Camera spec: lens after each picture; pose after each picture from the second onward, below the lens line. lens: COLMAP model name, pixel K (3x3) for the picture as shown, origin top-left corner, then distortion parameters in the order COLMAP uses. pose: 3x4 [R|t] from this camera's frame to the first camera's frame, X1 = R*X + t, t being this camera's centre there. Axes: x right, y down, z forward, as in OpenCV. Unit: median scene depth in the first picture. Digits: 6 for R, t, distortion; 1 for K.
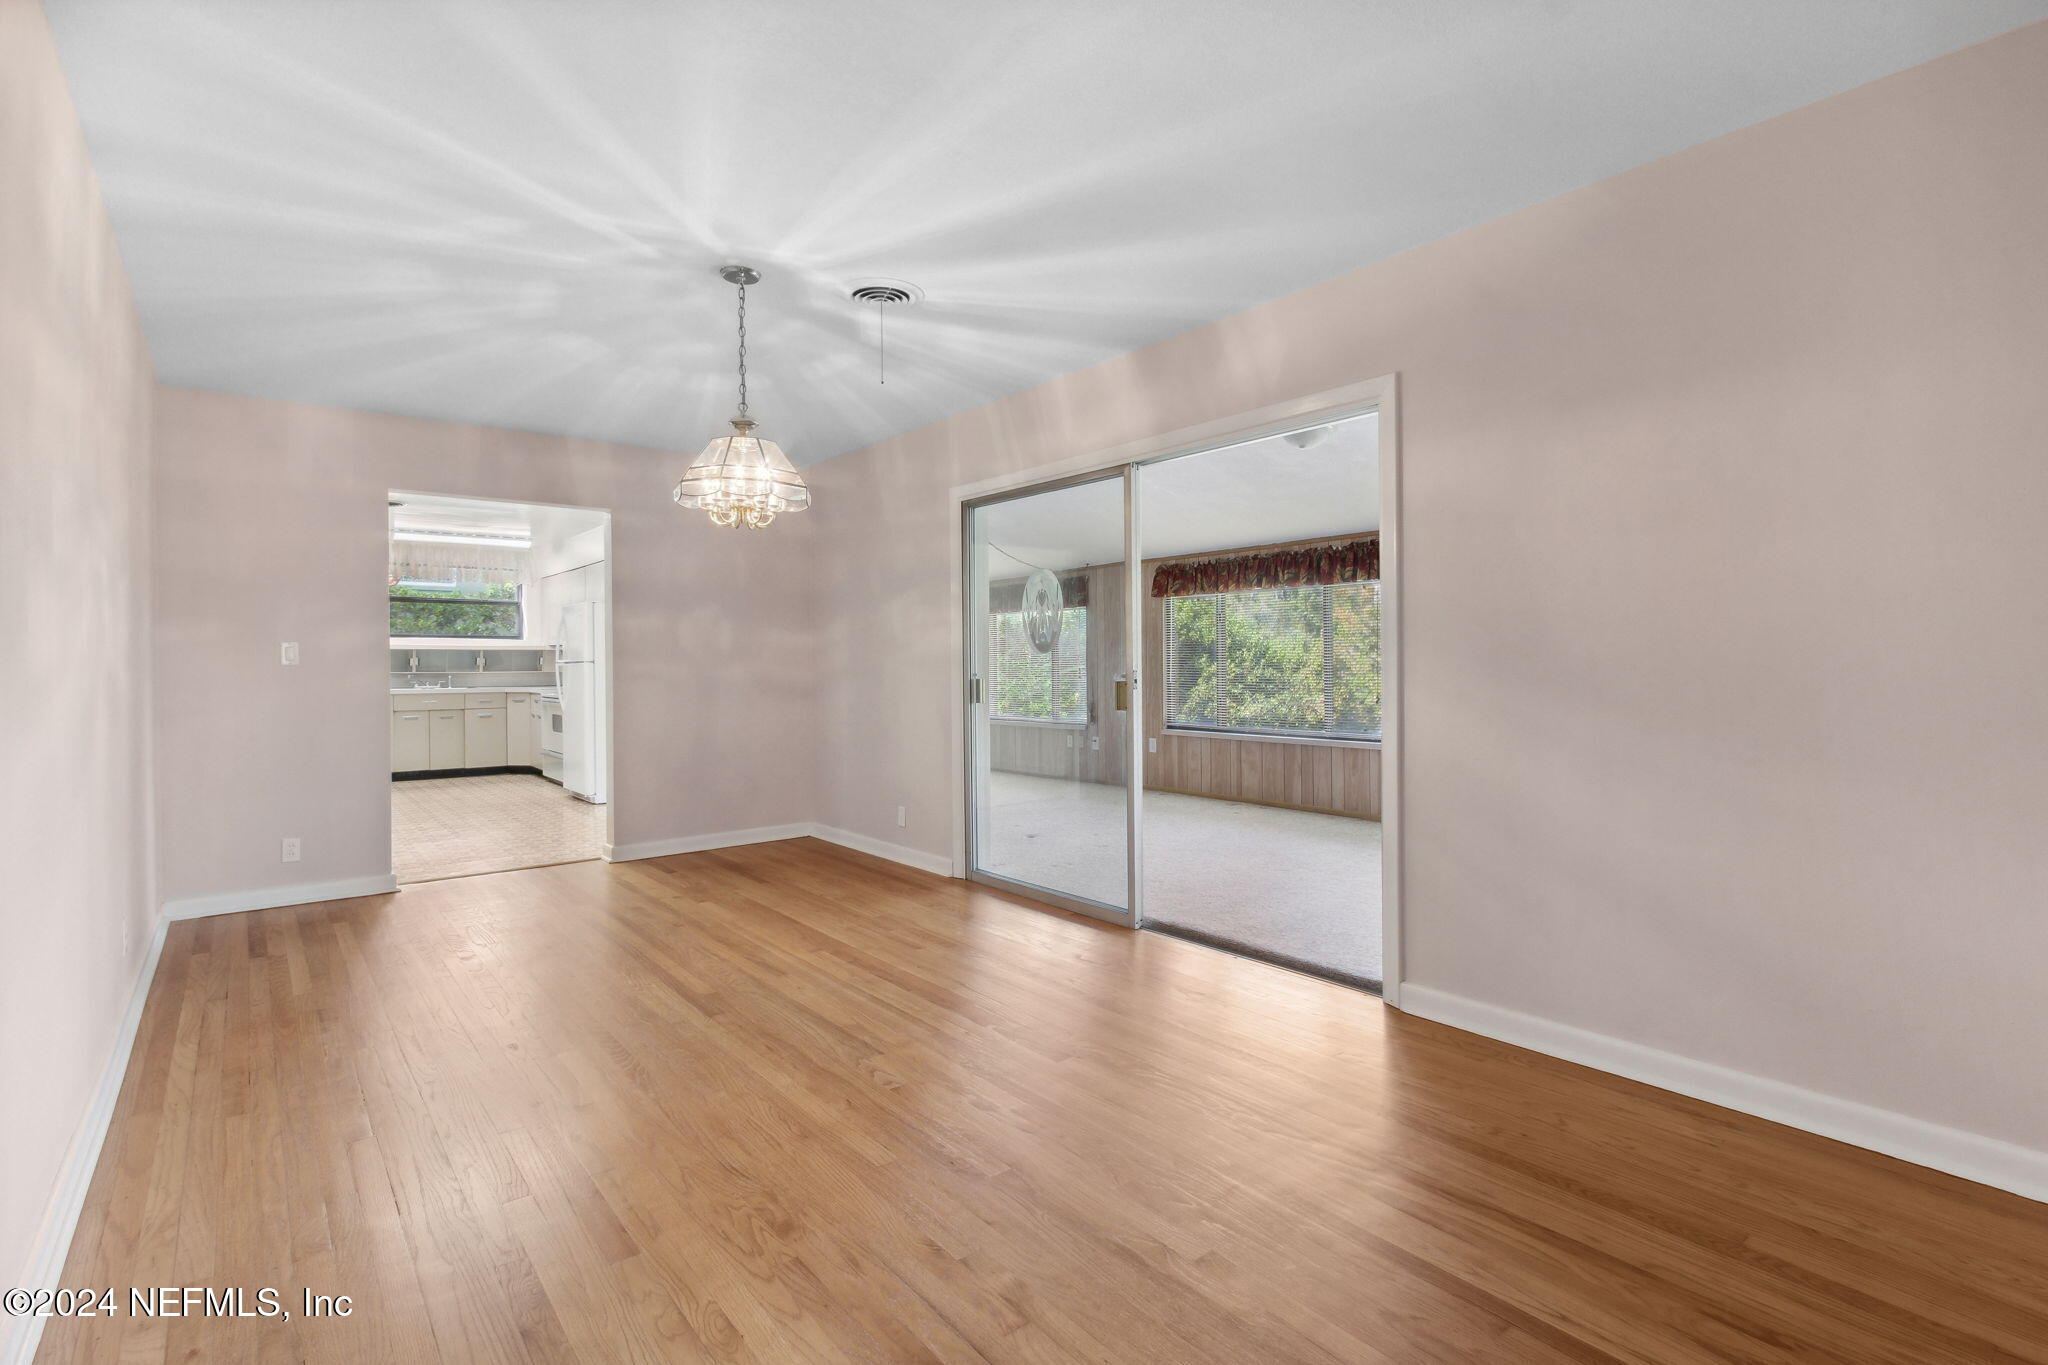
lens RADIAL K [[942.3, 0, 1019.1], [0, 942.3, 672.1], [0, 0, 1]] dist [0.001393, -0.000085]
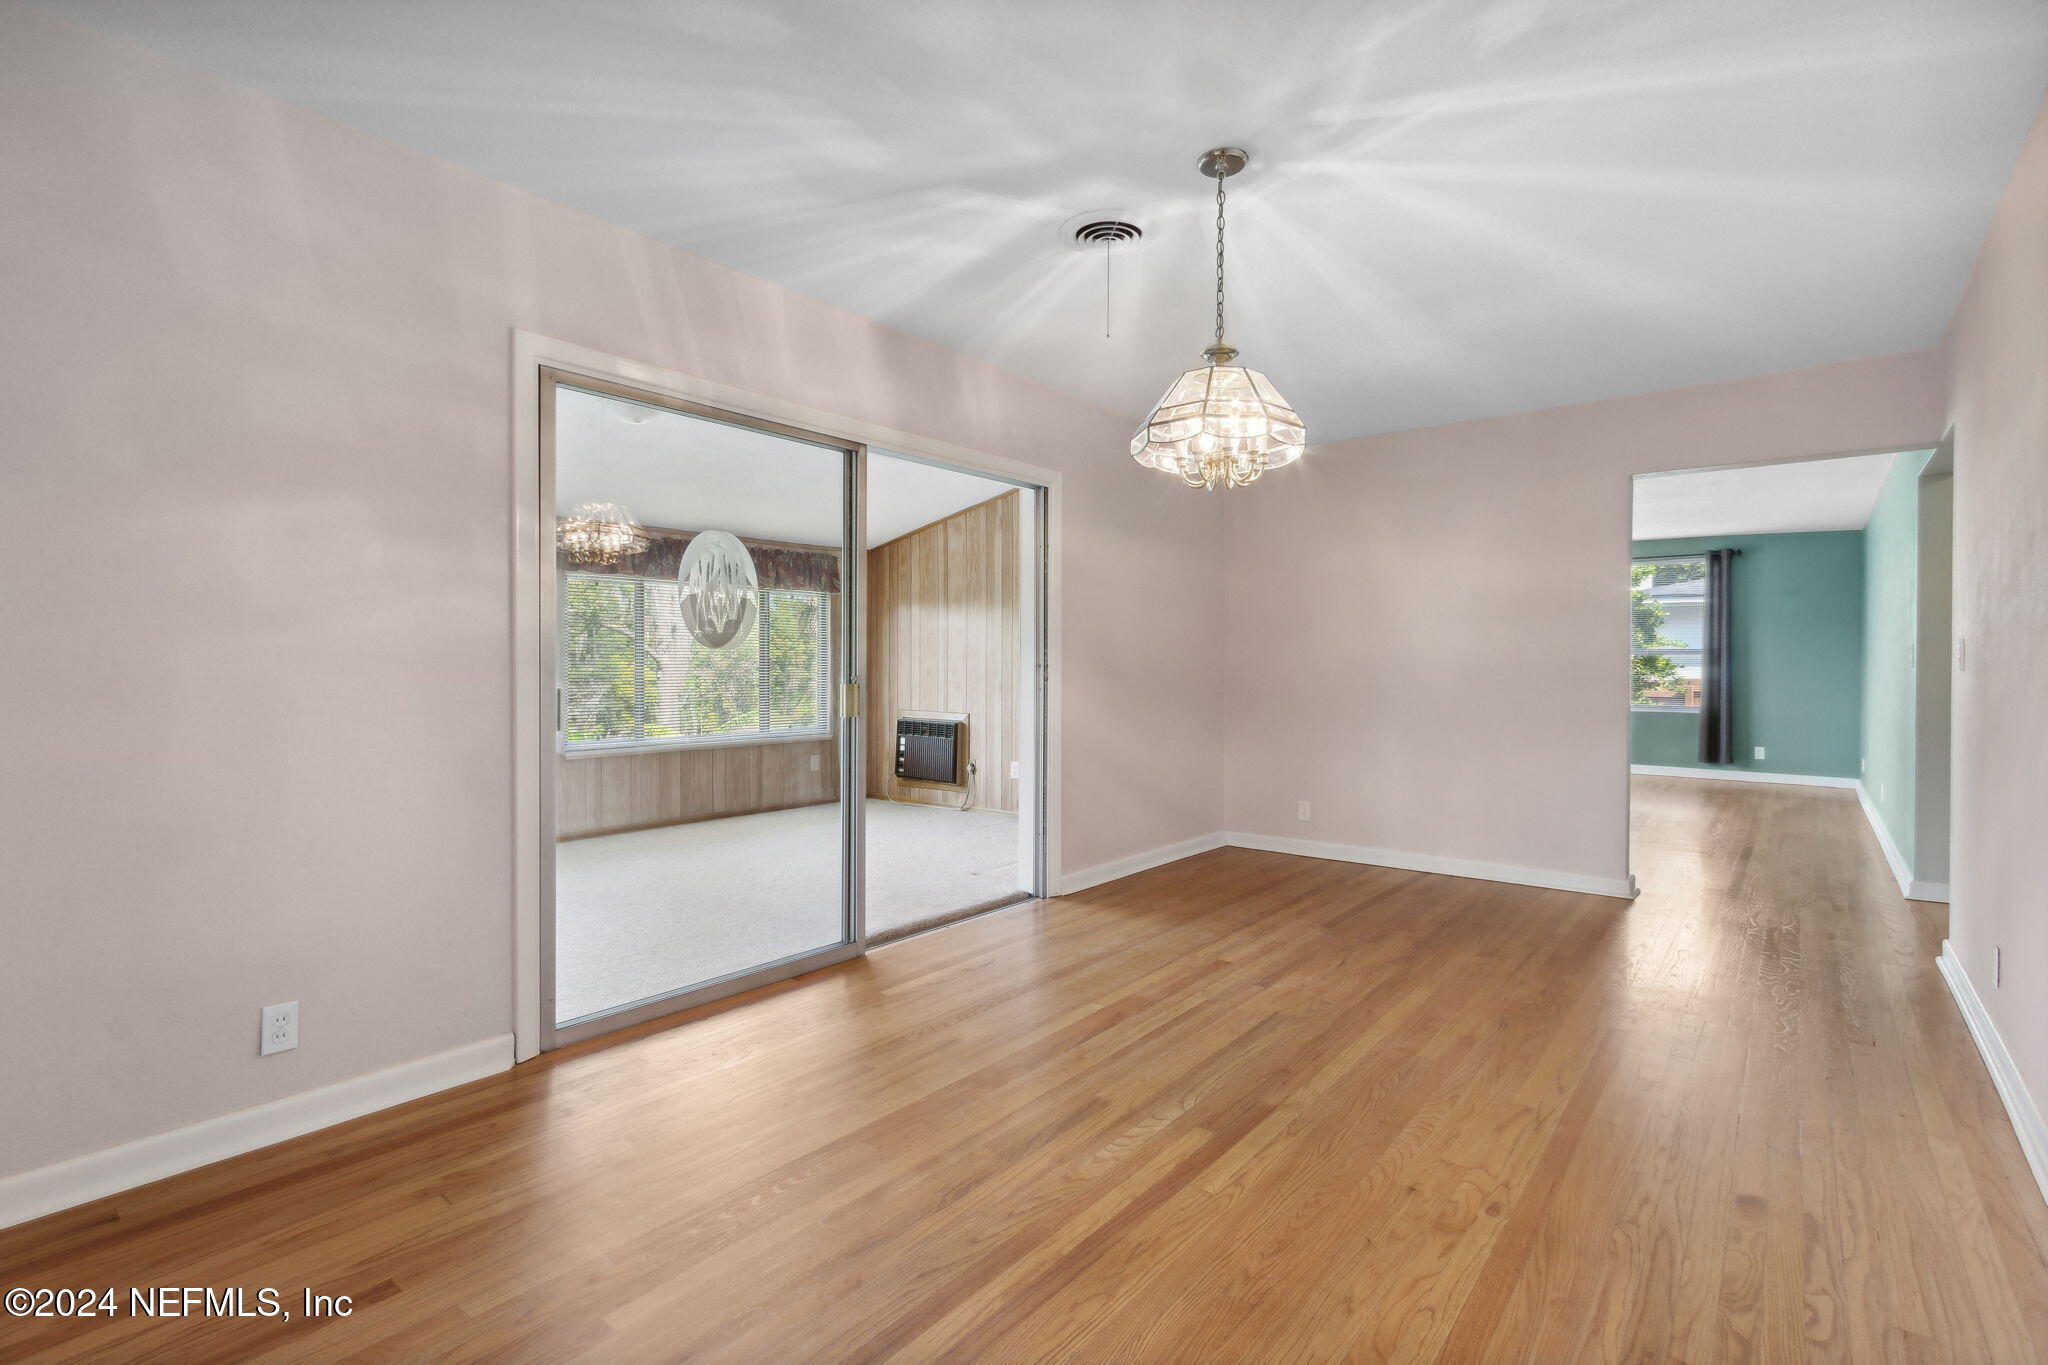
lens RADIAL K [[942.3, 0, 1016.2], [0, 942.3, 670.9], [0, 0, 1]] dist [0.001393, -0.000085]
pose [[-0.192883, 0.000422, 0.981222, -0.938141], [0.006487, 0.999979, 0.000846, -0.002198], [-0.981200, 0.006529, -0.192882, 1.204829]]
